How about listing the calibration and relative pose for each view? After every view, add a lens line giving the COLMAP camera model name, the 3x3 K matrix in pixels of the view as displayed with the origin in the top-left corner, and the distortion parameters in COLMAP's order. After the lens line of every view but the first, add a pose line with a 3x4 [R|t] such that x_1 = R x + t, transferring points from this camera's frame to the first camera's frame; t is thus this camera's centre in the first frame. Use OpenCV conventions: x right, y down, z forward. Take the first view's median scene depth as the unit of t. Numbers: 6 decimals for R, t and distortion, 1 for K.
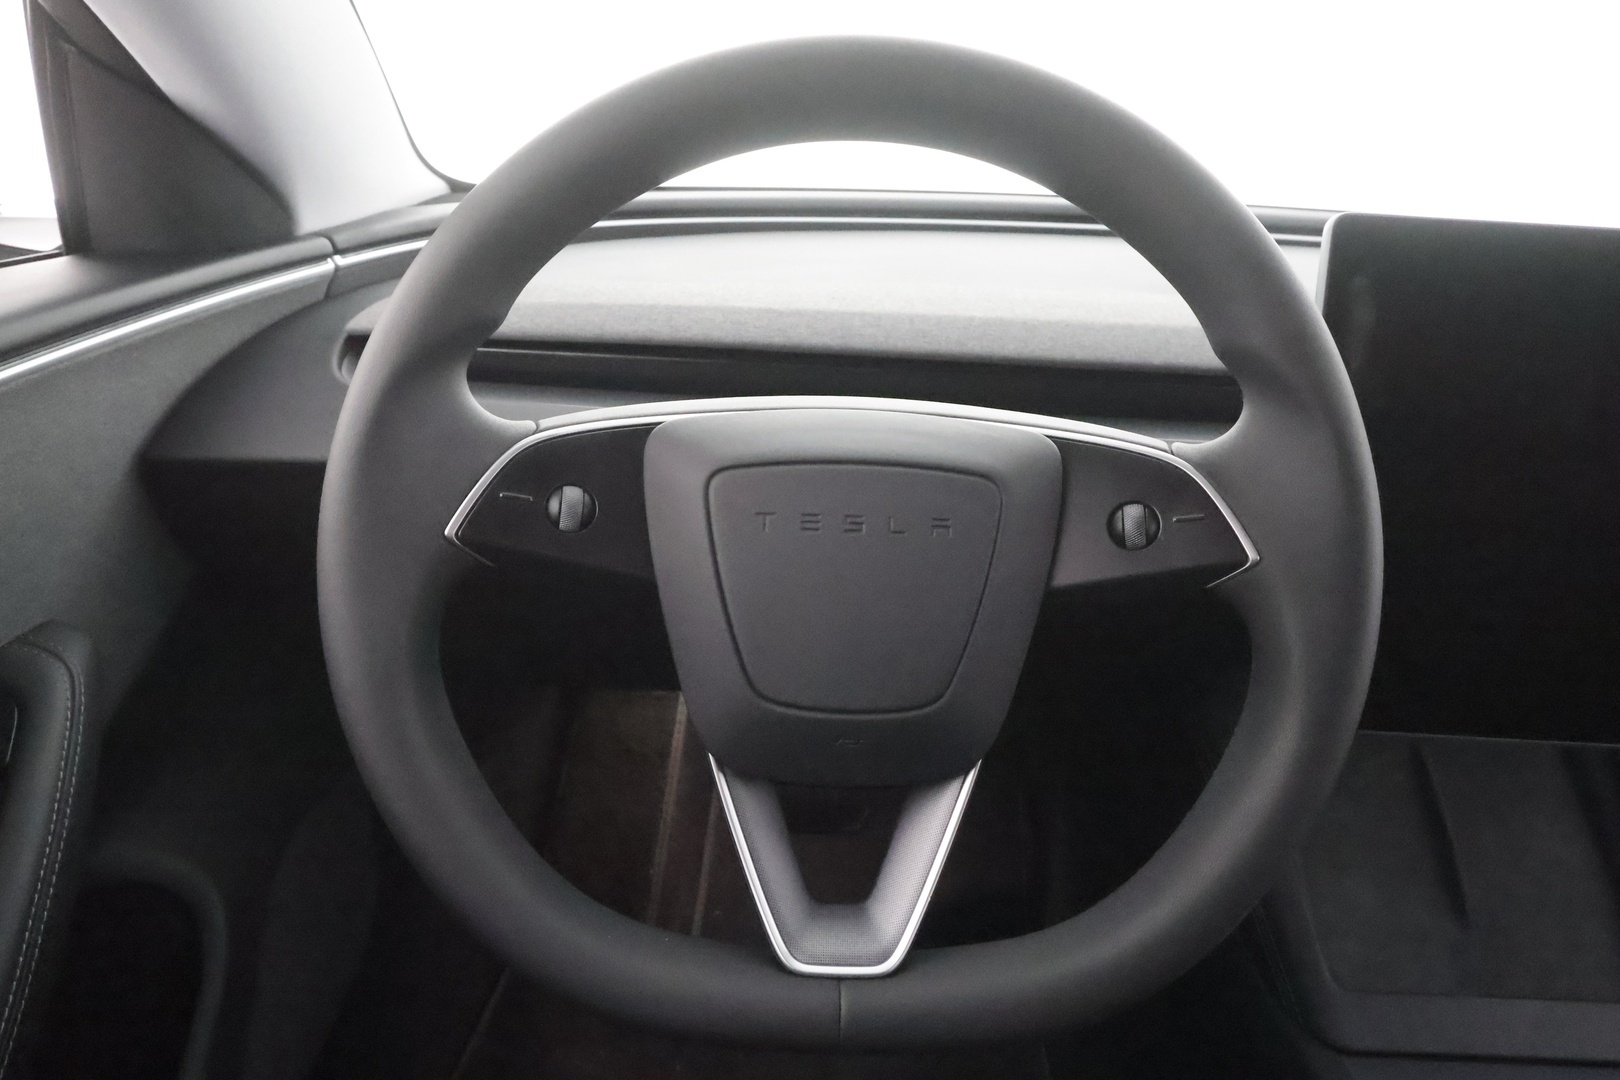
lens RADIAL K [[1256.8, 0, 810.0], [0, 1256.8, 540.0], [0, 0, 1]] dist [-0.001775, 0.001693]
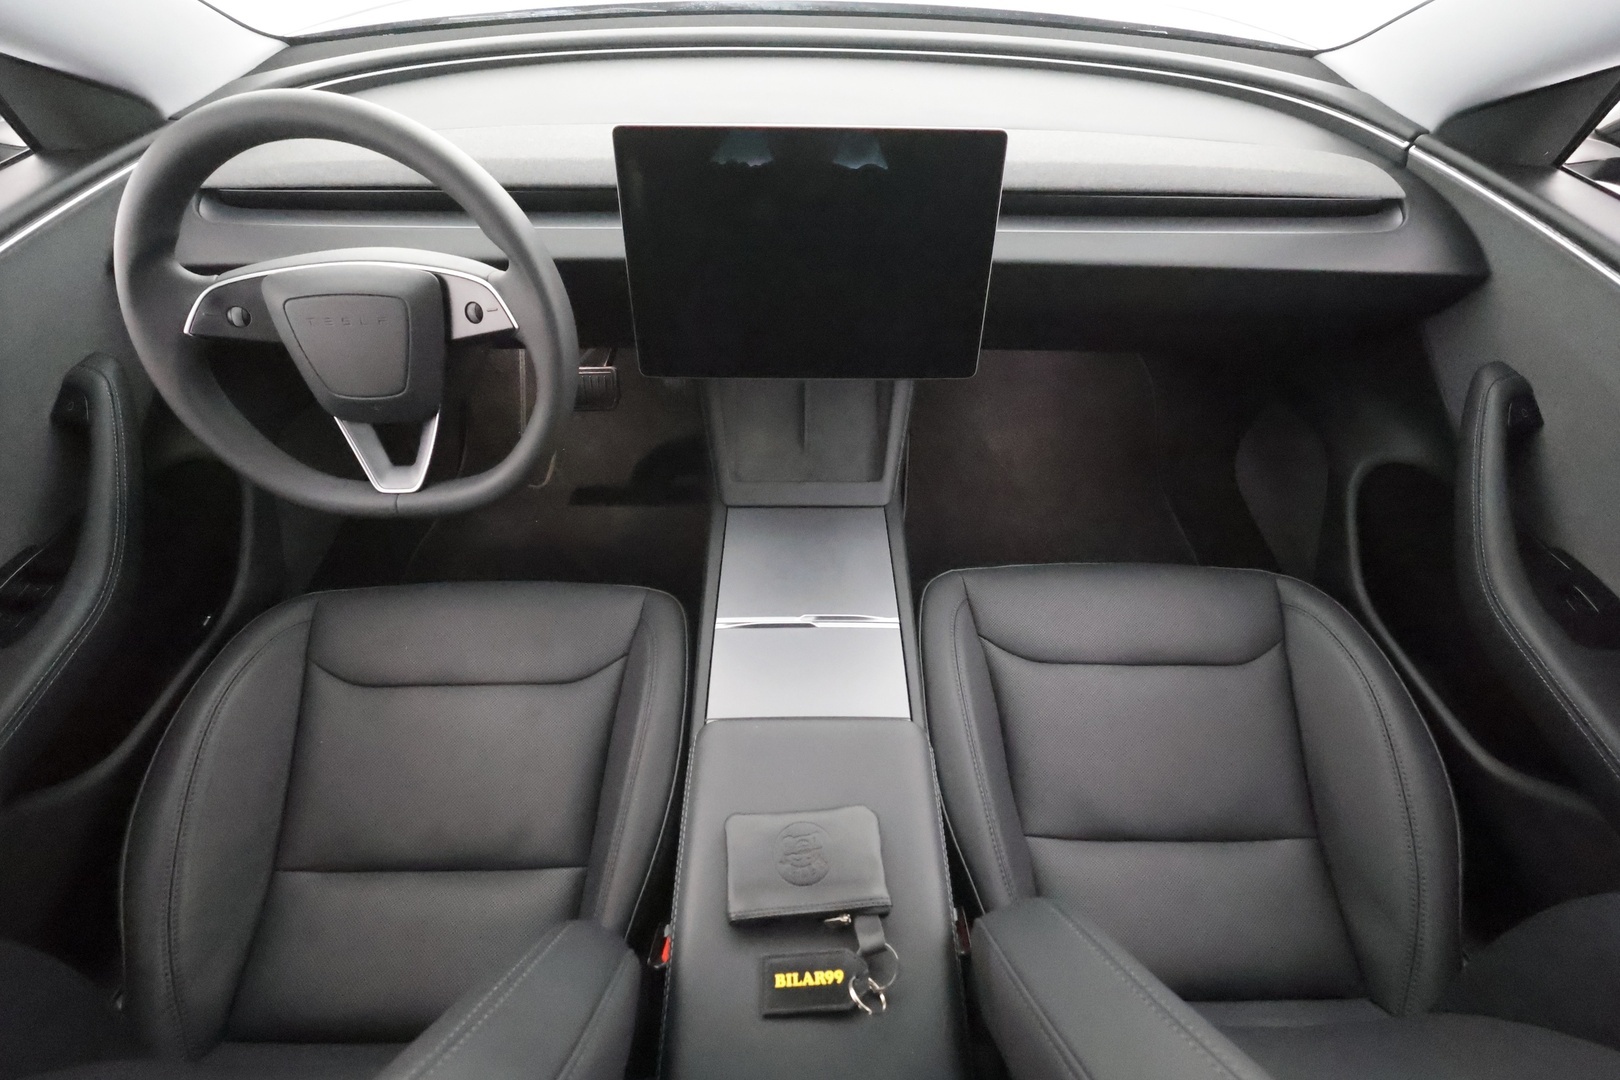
lens RADIAL K [[748.0, 0, 814.9], [0, 748.0, 582.3], [0, 0, 1]] dist [-0.000246, -0.000201]
pose [[0.999227, -0.022811, -0.032014, 0.937490], [0.035457, 0.874644, 0.483468, -0.229180], [0.016973, -0.484230, 0.874776, -0.482118]]
